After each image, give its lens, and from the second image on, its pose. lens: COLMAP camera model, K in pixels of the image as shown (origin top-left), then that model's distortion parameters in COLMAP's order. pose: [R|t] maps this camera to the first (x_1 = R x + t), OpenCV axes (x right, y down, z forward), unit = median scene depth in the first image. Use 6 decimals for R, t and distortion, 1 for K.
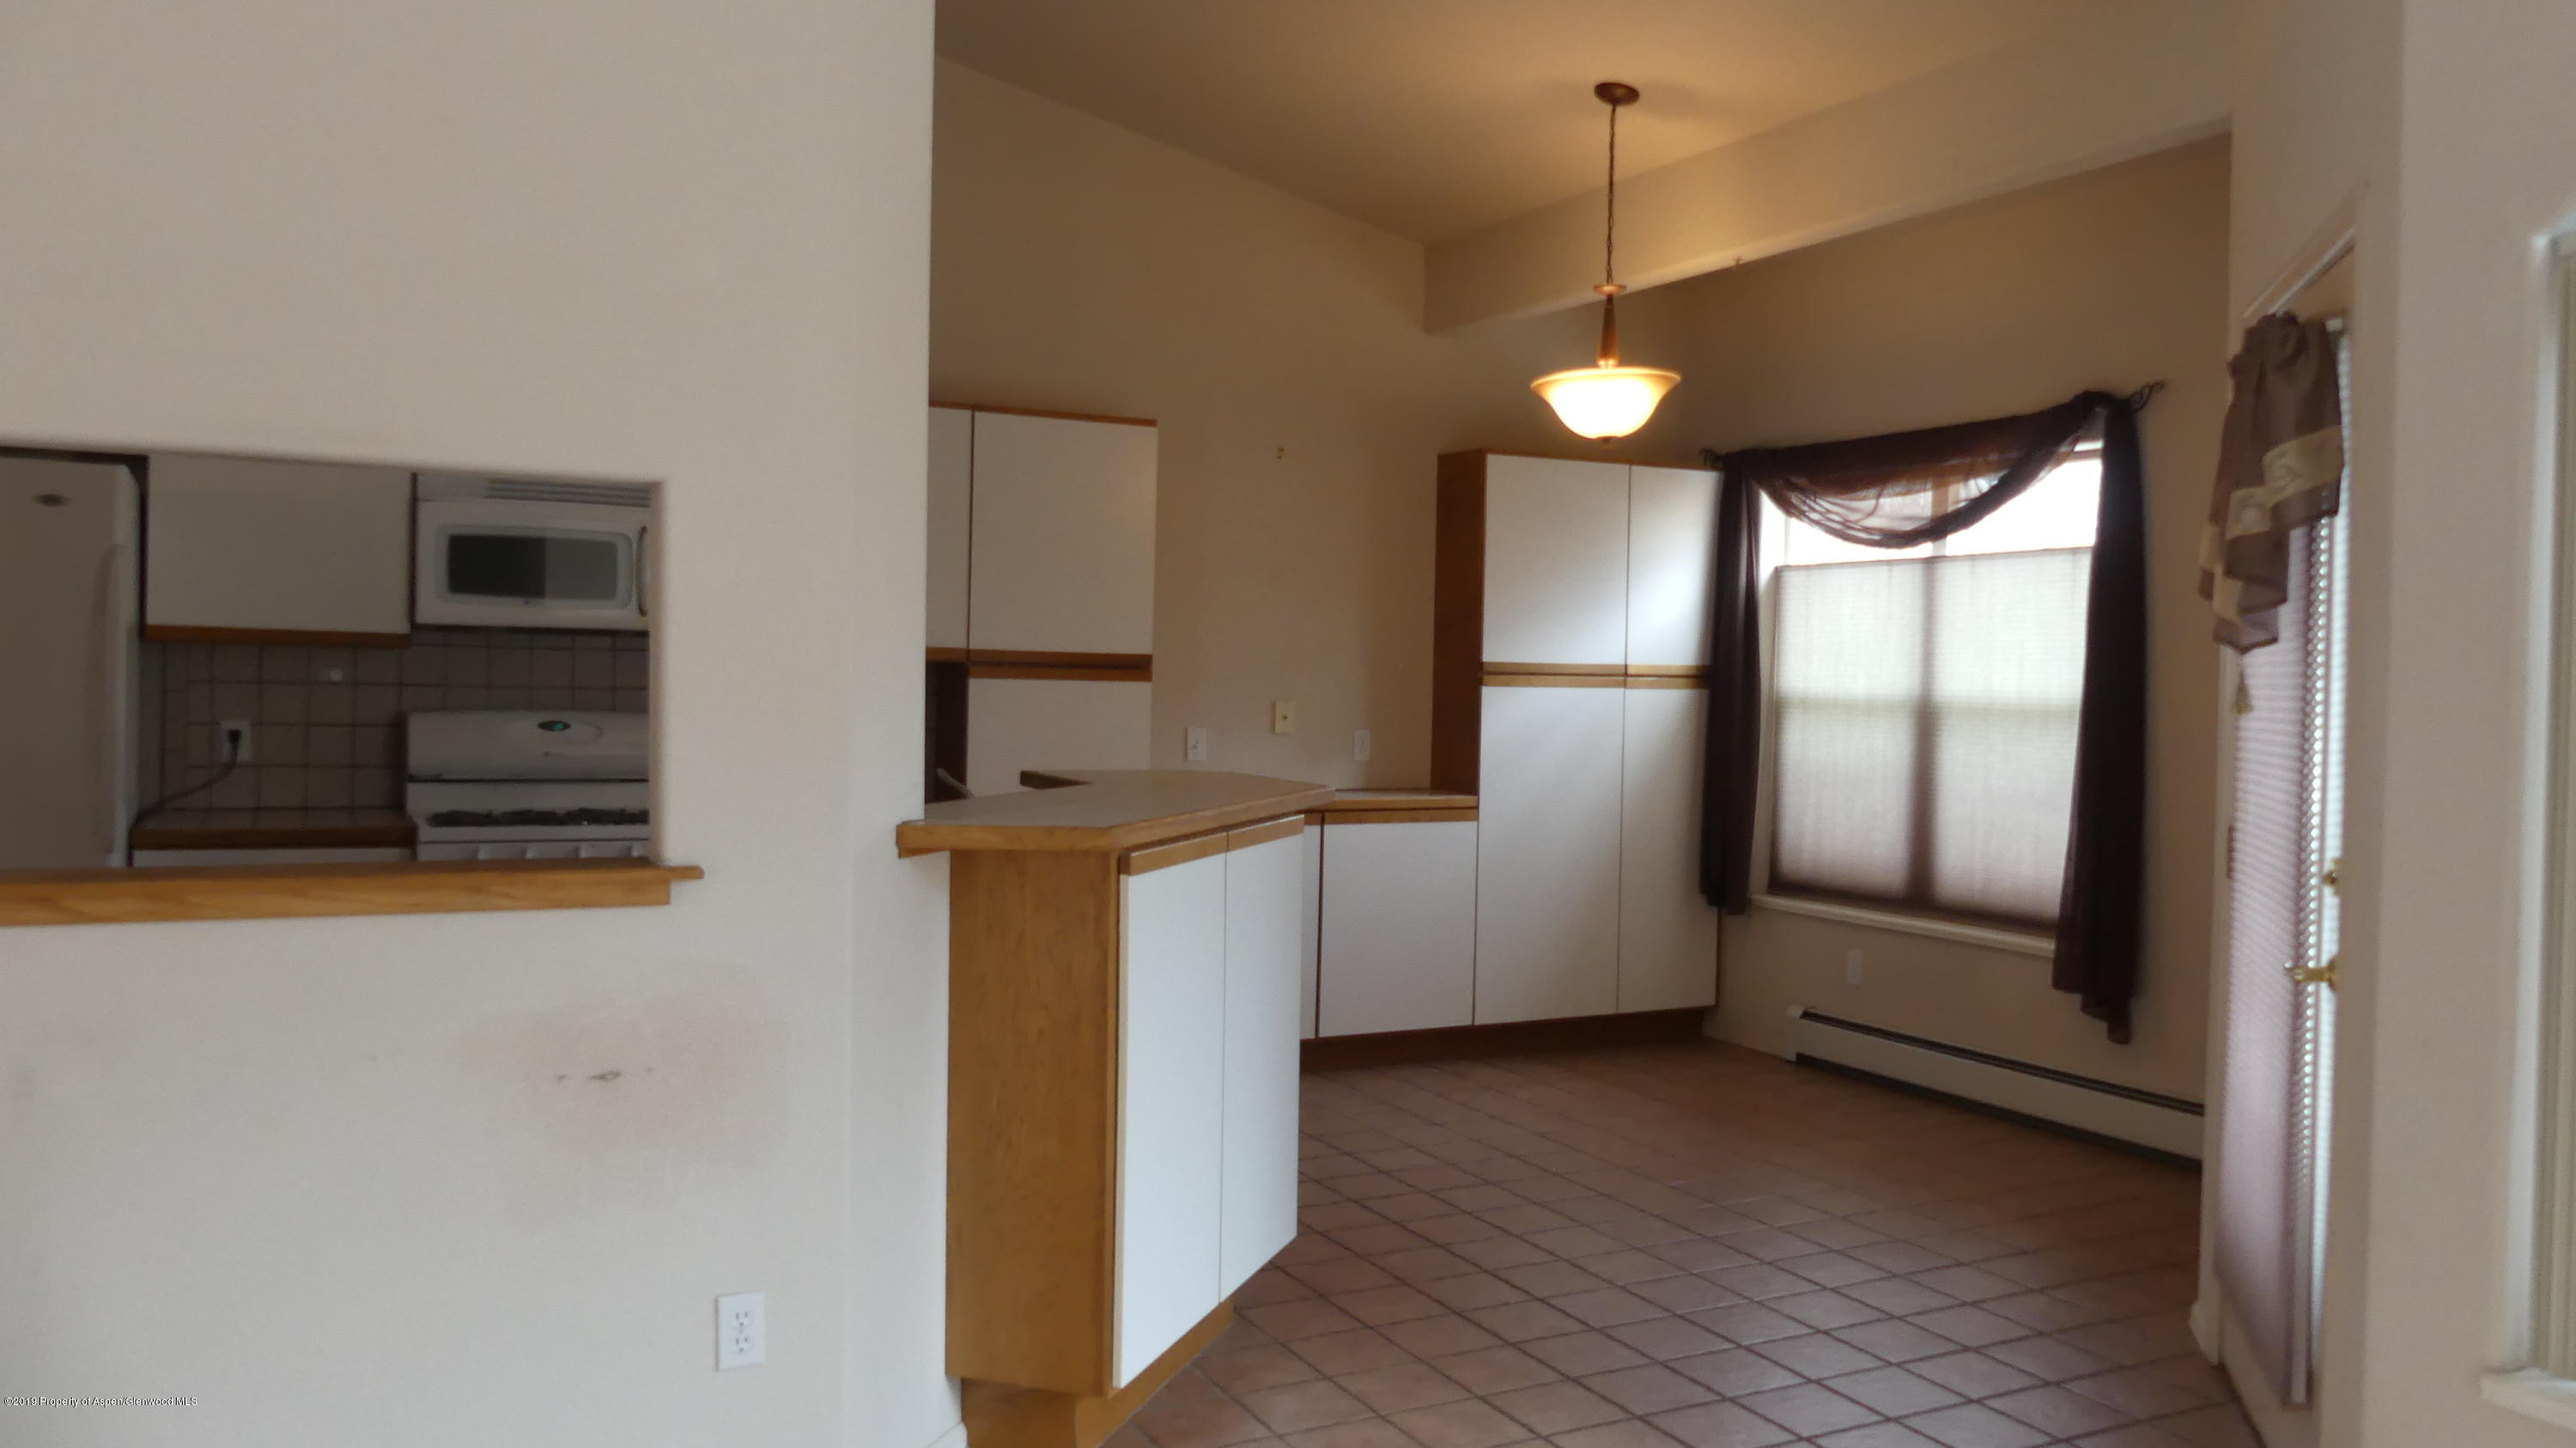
lens RADIAL K [[1993.5, 0, 1408.6], [0, 1993.5, 708.0], [0, 0, 1]] dist [-0.001239, -0.004847]
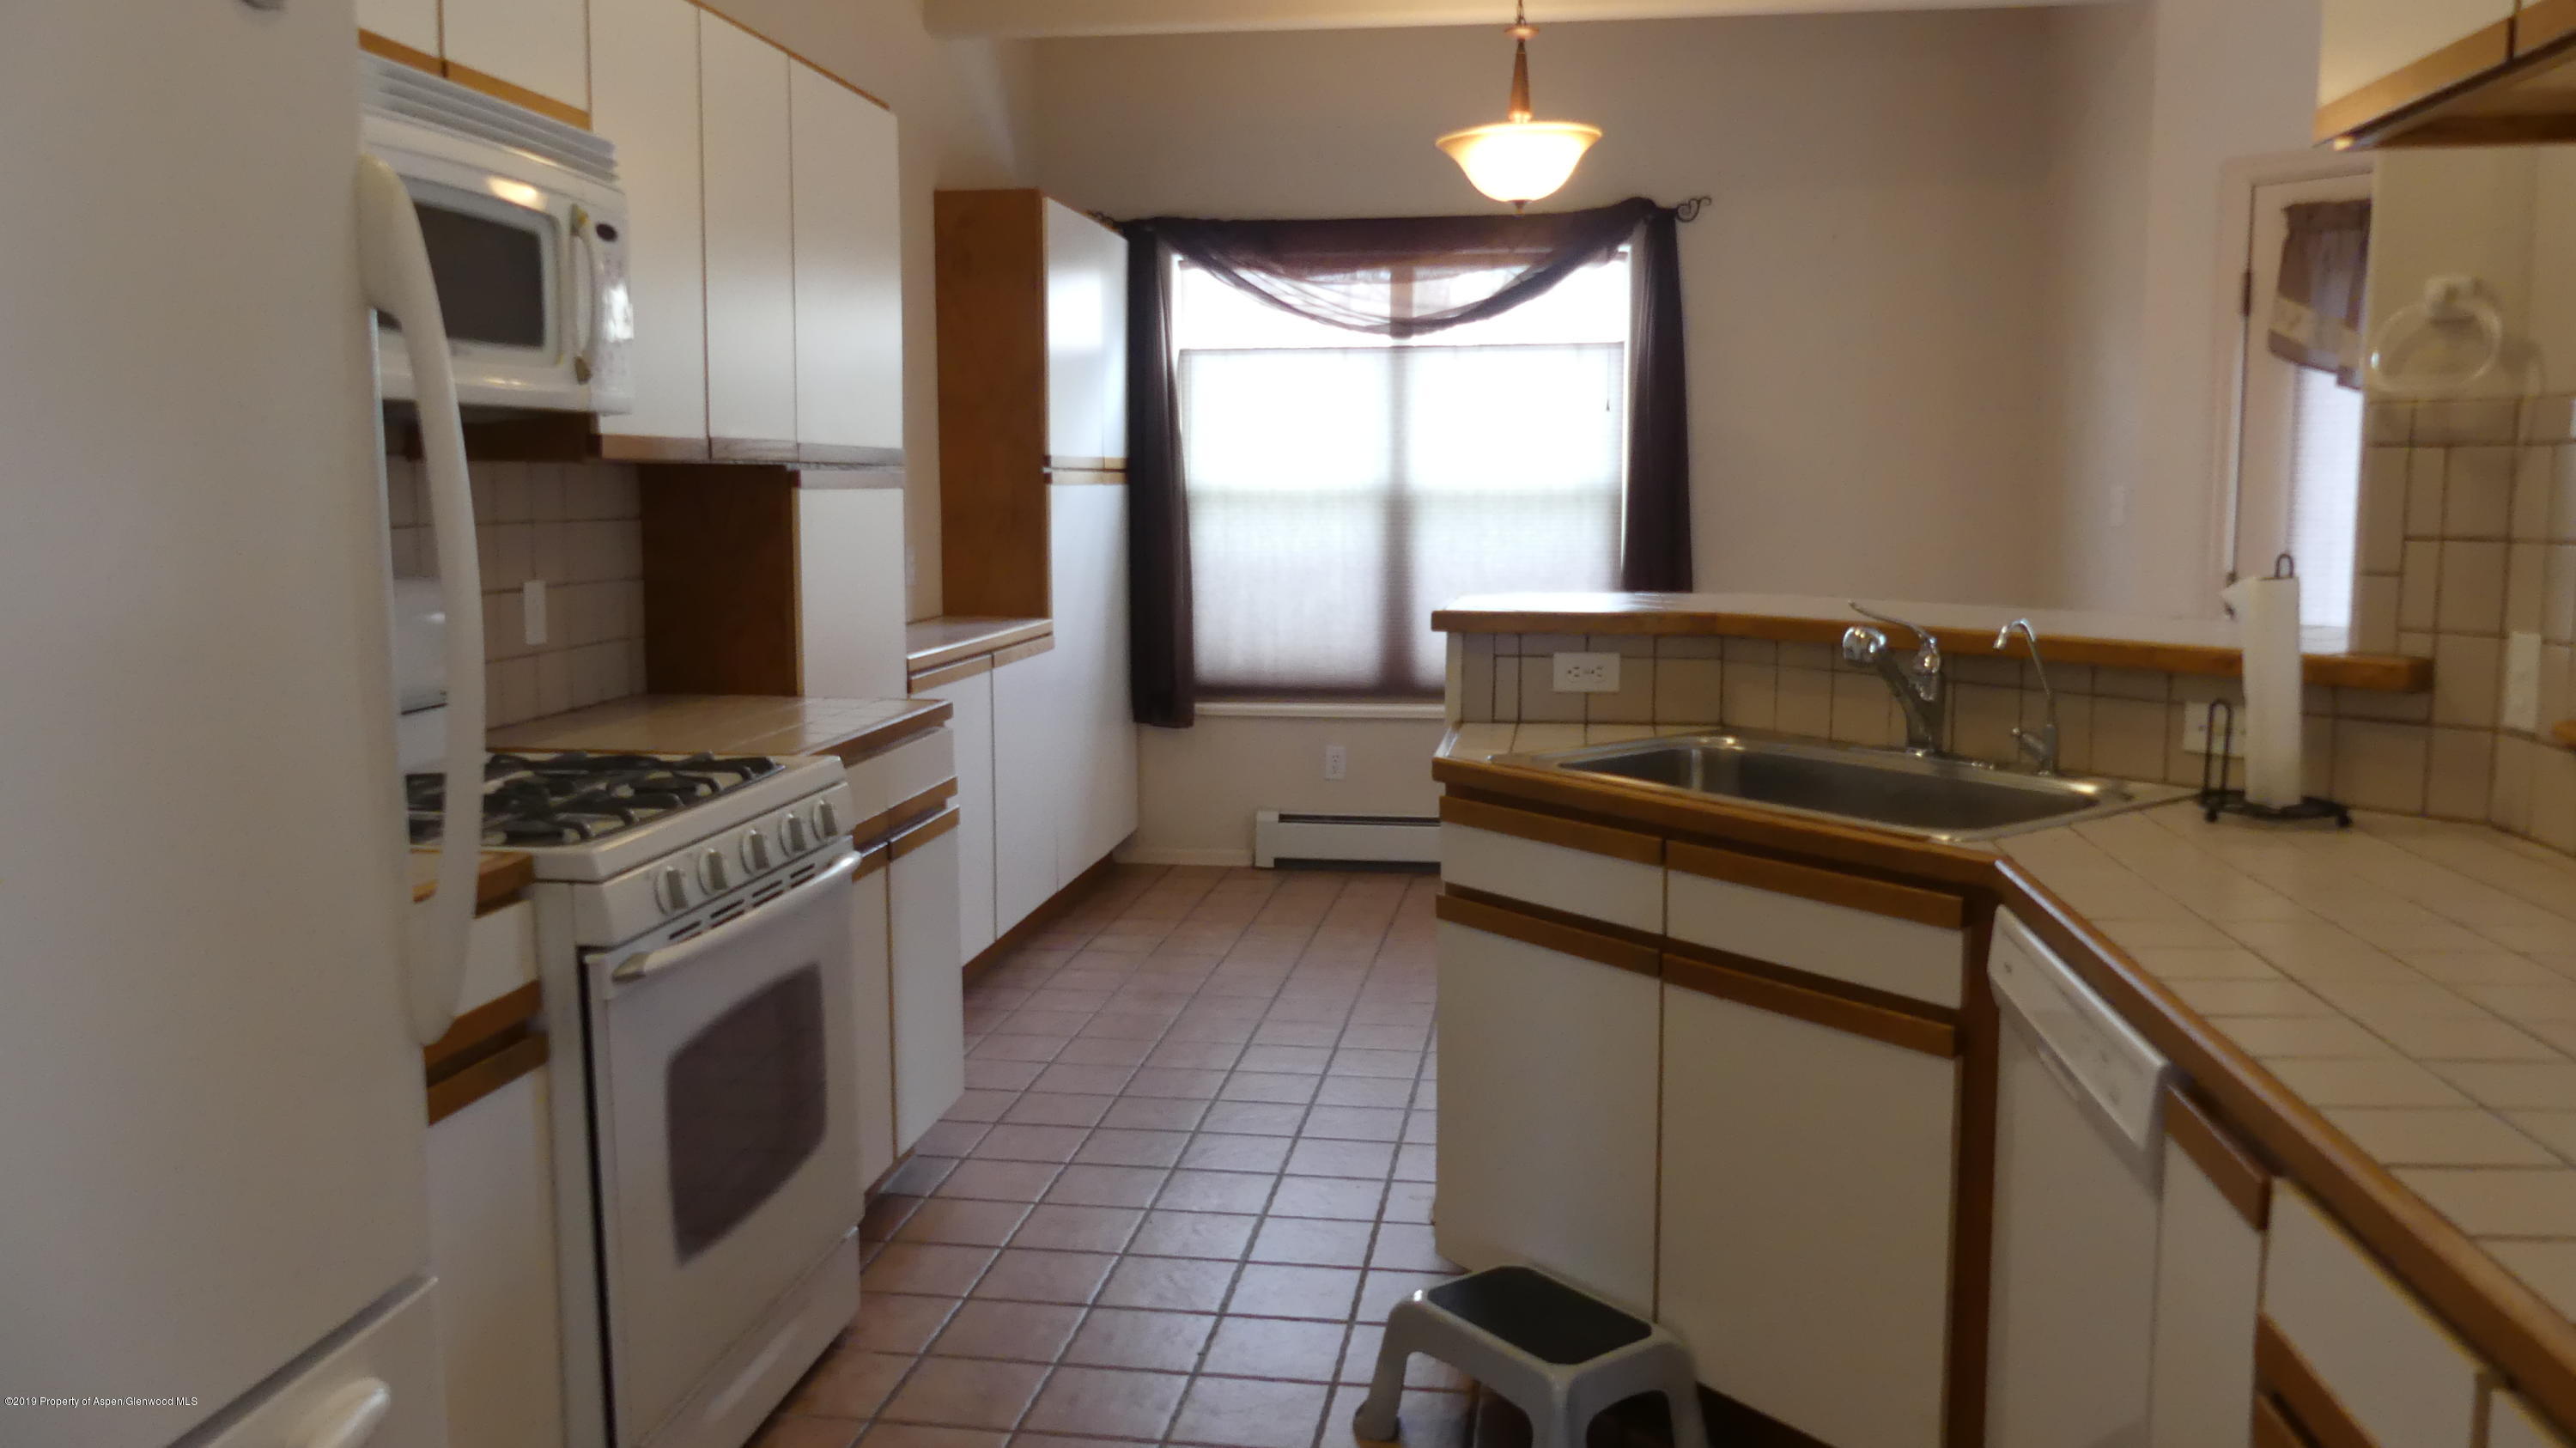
lens RADIAL K [[1926.1, 0, 1288.0], [0, 1926.1, 724.0], [0, 0, 1]] dist [-0.005220, -0.001822]
pose [[0.588692, -0.120535, 0.799320, -0.559092], [0.025712, 0.991112, 0.130520, -0.014733], [-0.807948, -0.056284, 0.586559, 0.459600]]
